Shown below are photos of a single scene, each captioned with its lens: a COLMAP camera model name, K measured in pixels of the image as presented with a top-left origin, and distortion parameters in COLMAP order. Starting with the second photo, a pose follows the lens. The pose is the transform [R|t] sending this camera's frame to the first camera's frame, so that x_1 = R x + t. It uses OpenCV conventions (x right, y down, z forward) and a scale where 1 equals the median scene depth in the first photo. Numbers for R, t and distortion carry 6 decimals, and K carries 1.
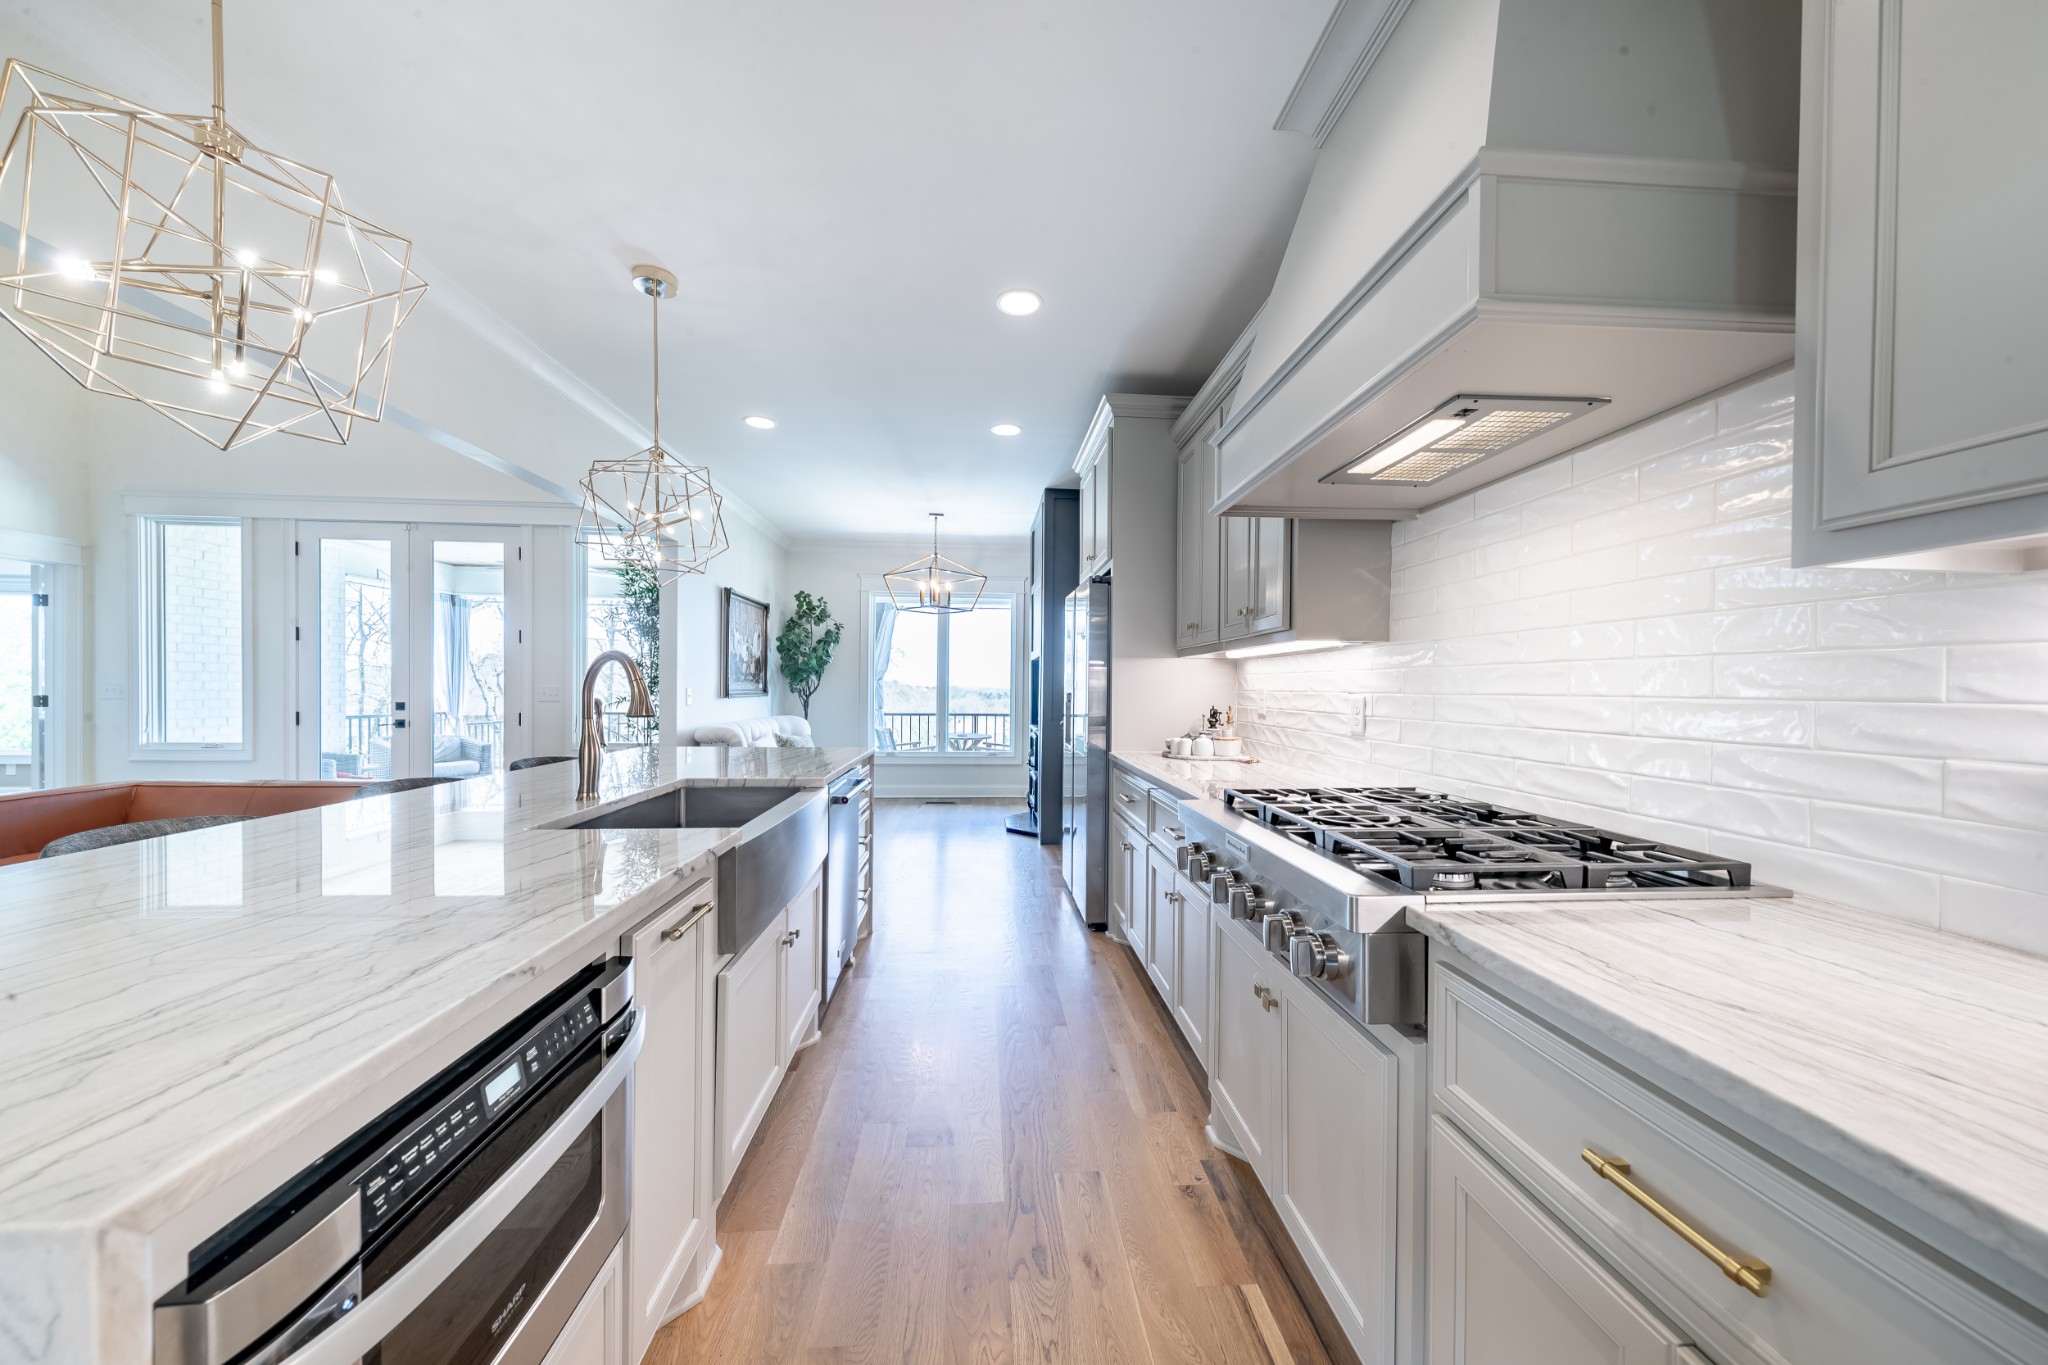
lens RADIAL K [[706.9, 0, 1034.4], [0, 706.9, 700.4], [0, 0, 1]] dist [0.012283, -0.003907]
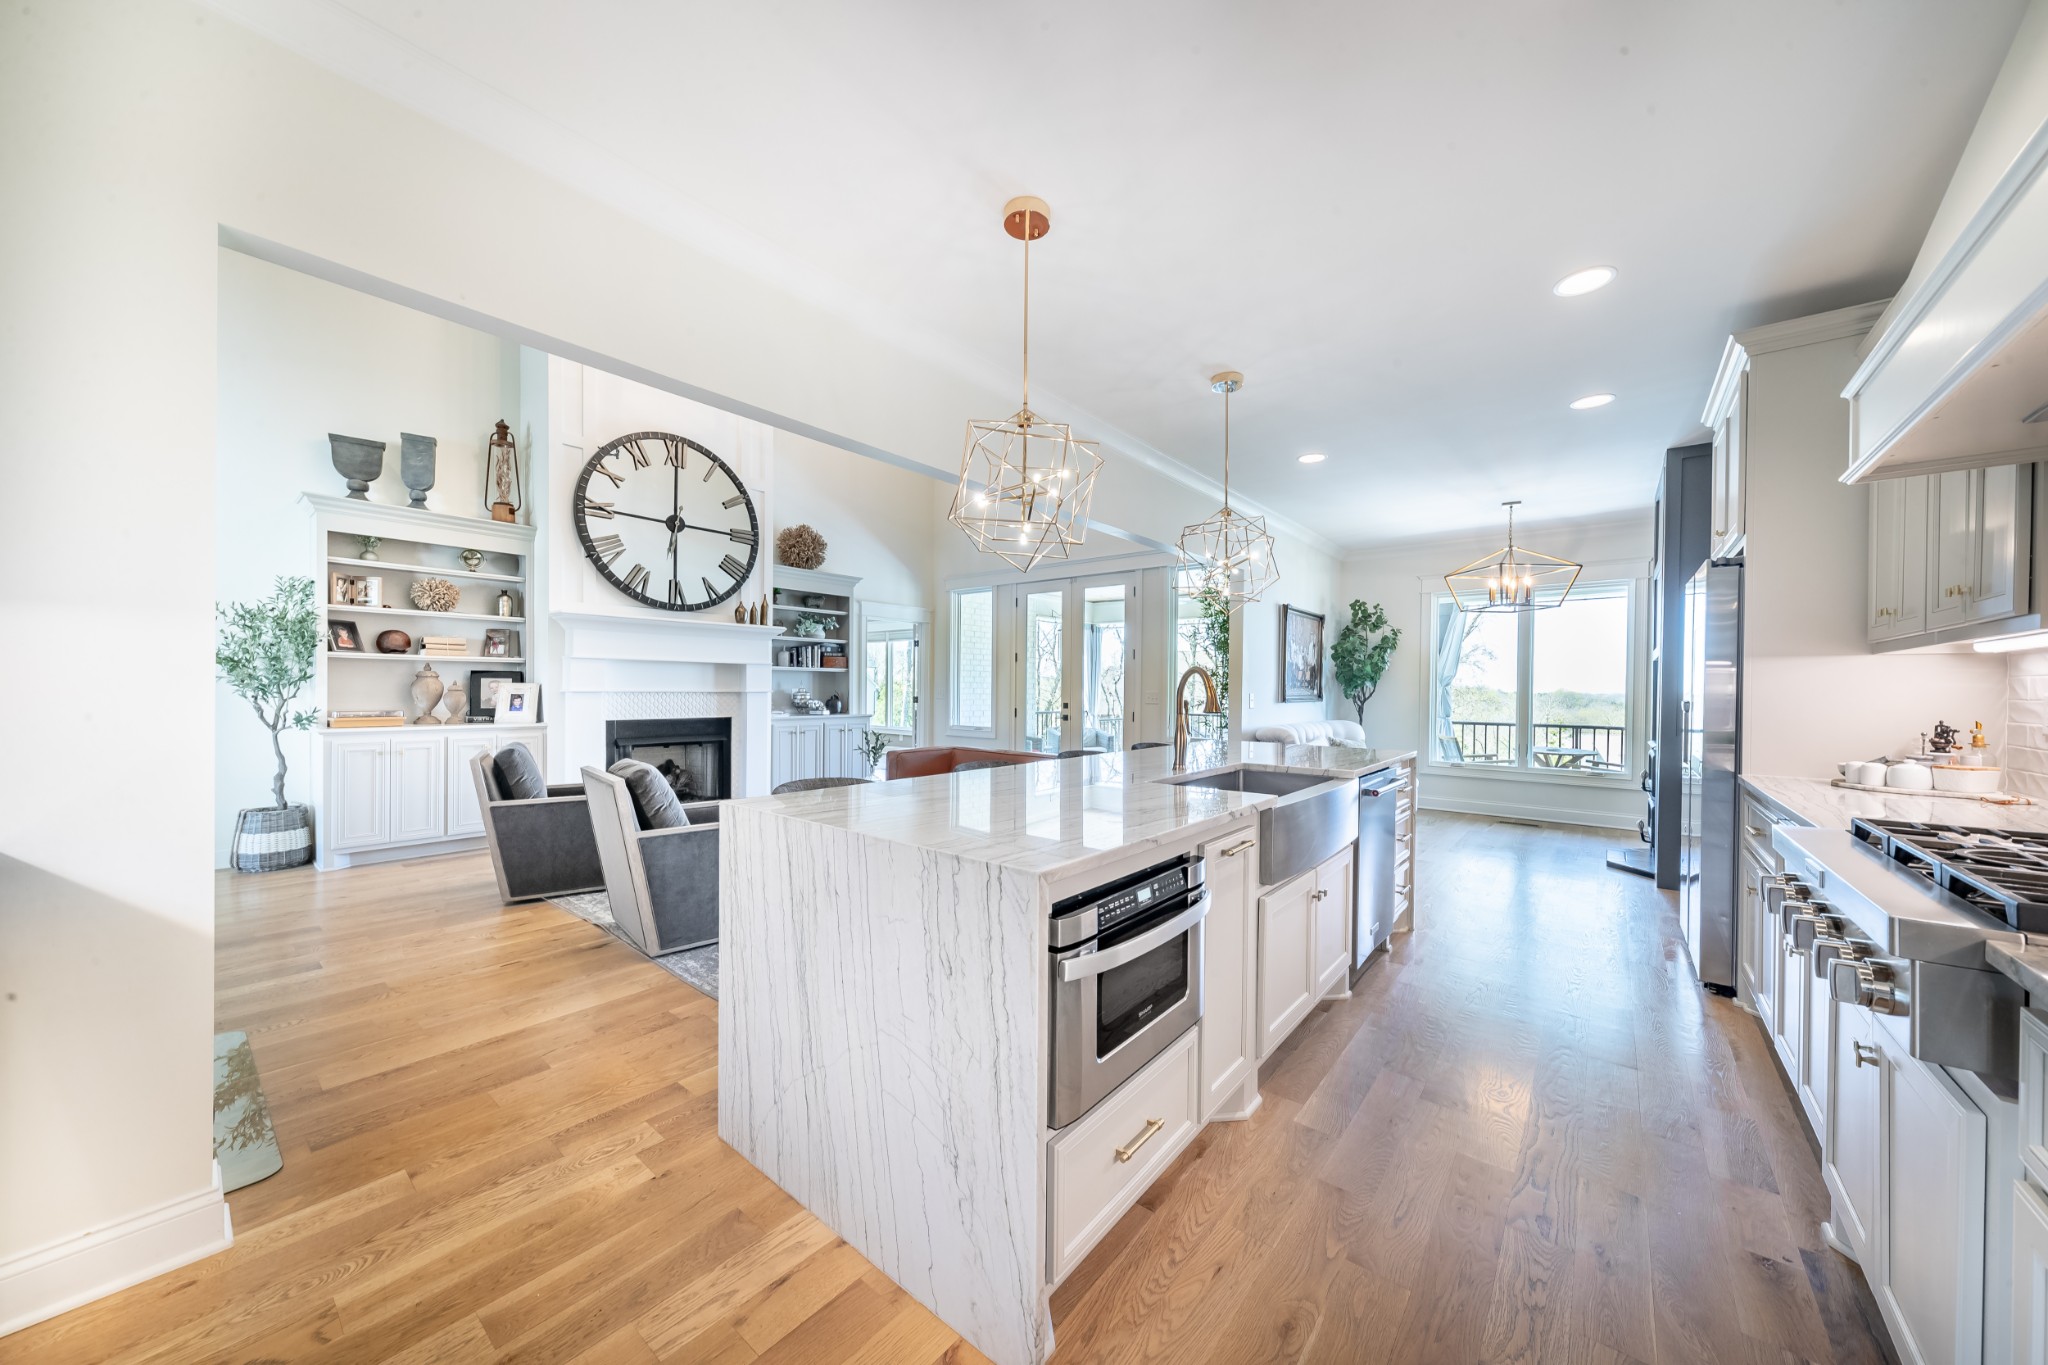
lens RADIAL K [[705.4, 0, 1028.1], [0, 705.4, 676.7], [0, 0, 1]] dist [0.002109, 0.000086]
pose [[0.718927, -0.012799, -0.694967, 0.064432], [-0.016322, 0.999244, -0.035287, 0.002384], [0.694894, 0.036712, 0.718175, -0.107951]]
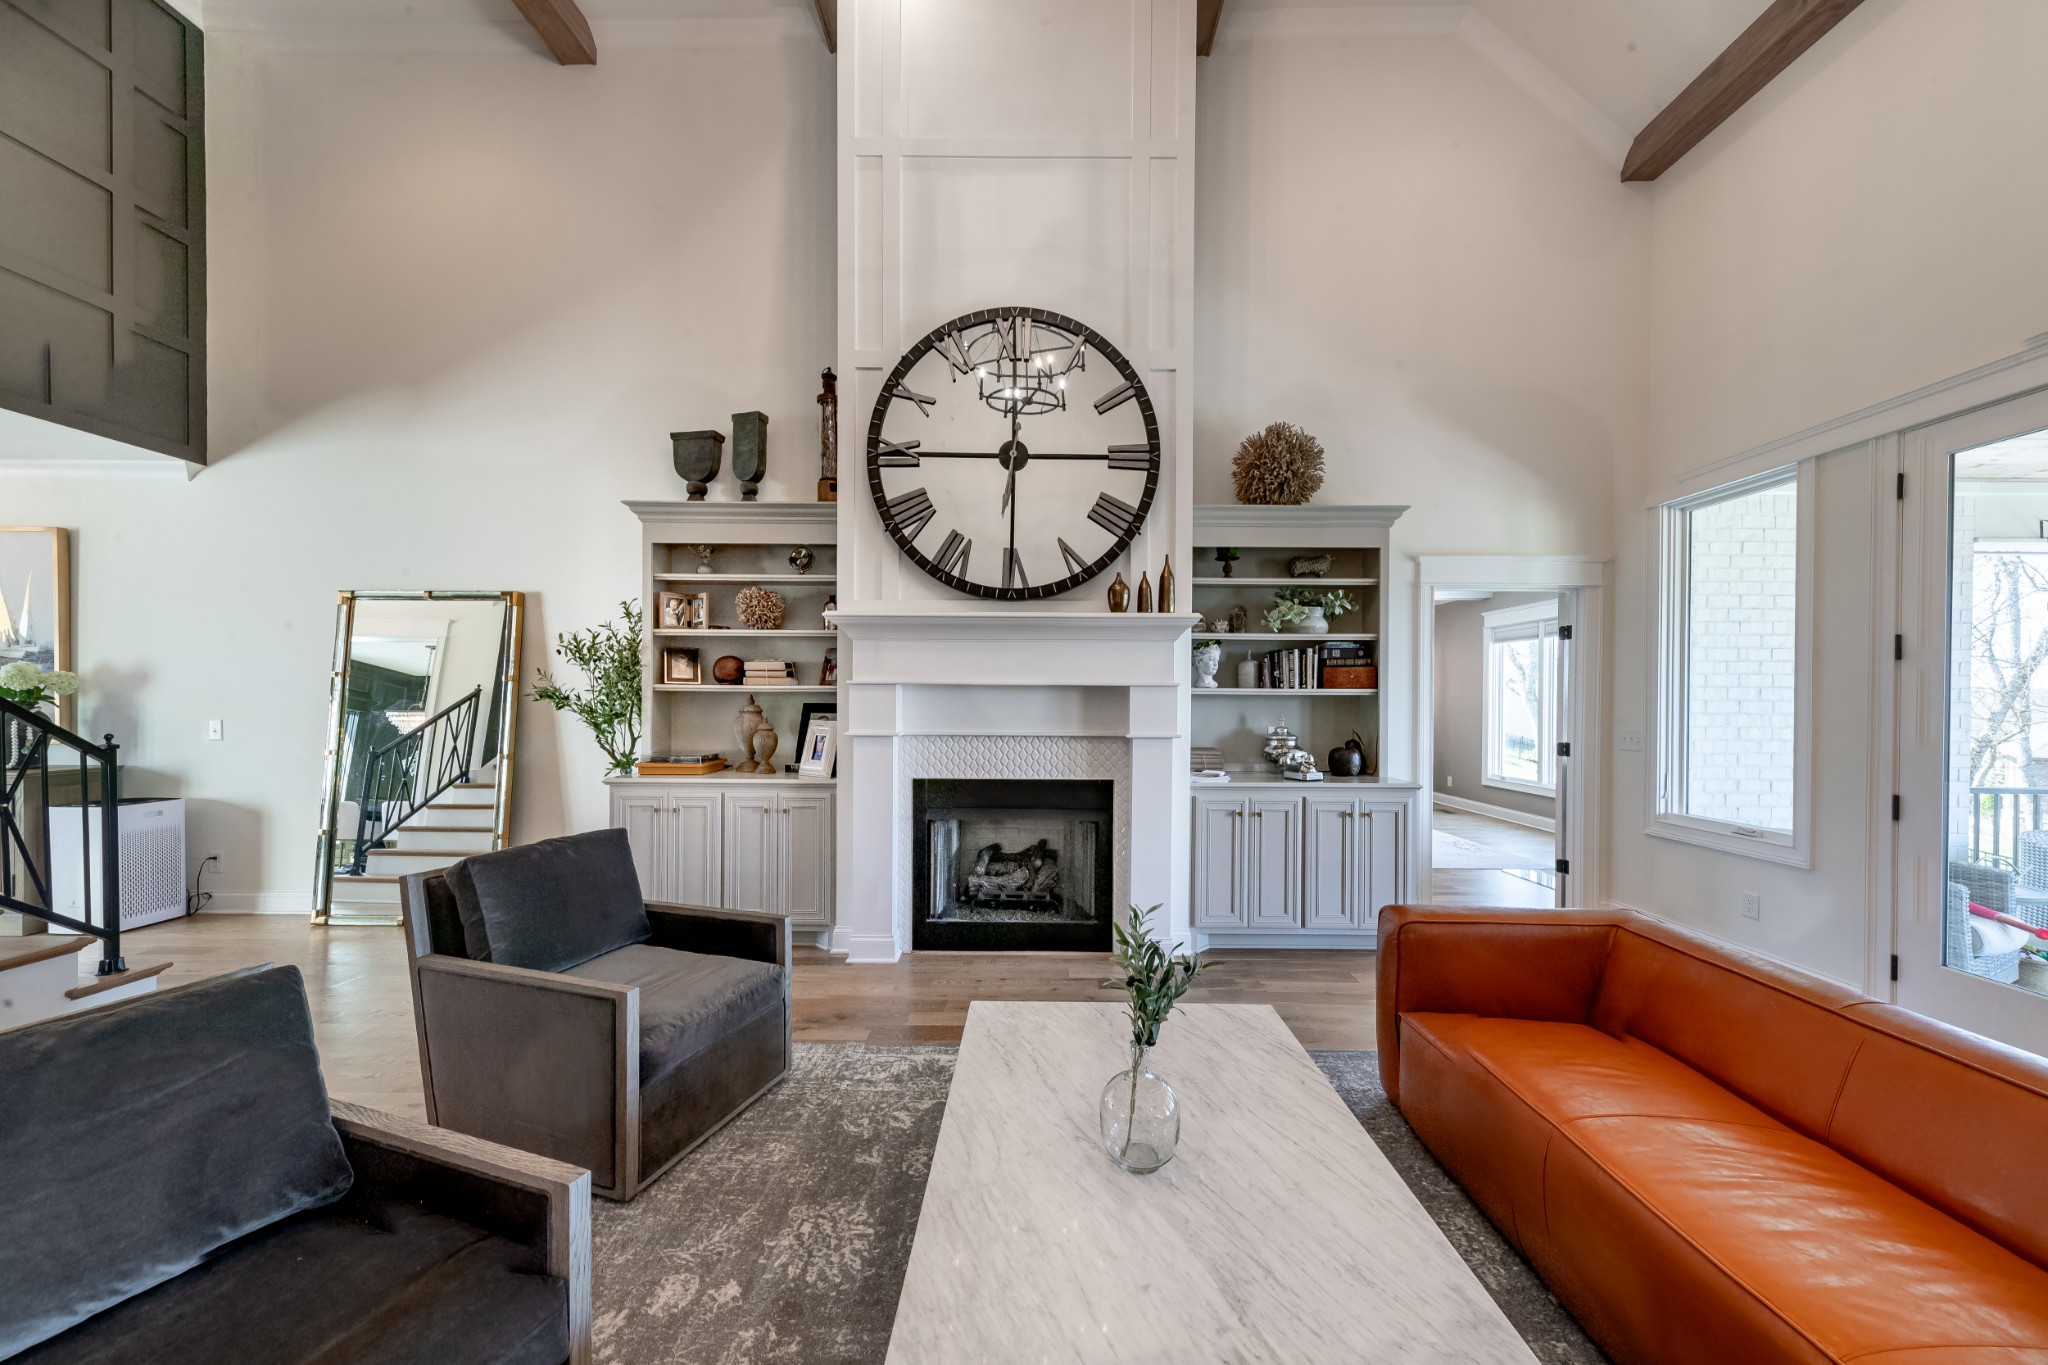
lens RADIAL K [[712.7, 0, 1029.7], [0, 712.7, 700.6], [0, 0, 1]] dist [0.000241, 0.000023]
pose [[-0.083245, -0.009066, -0.996488, -0.636879], [-0.026369, 0.999629, -0.006891, -0.046543], [0.996180, 0.025702, -0.083453, 0.566891]]
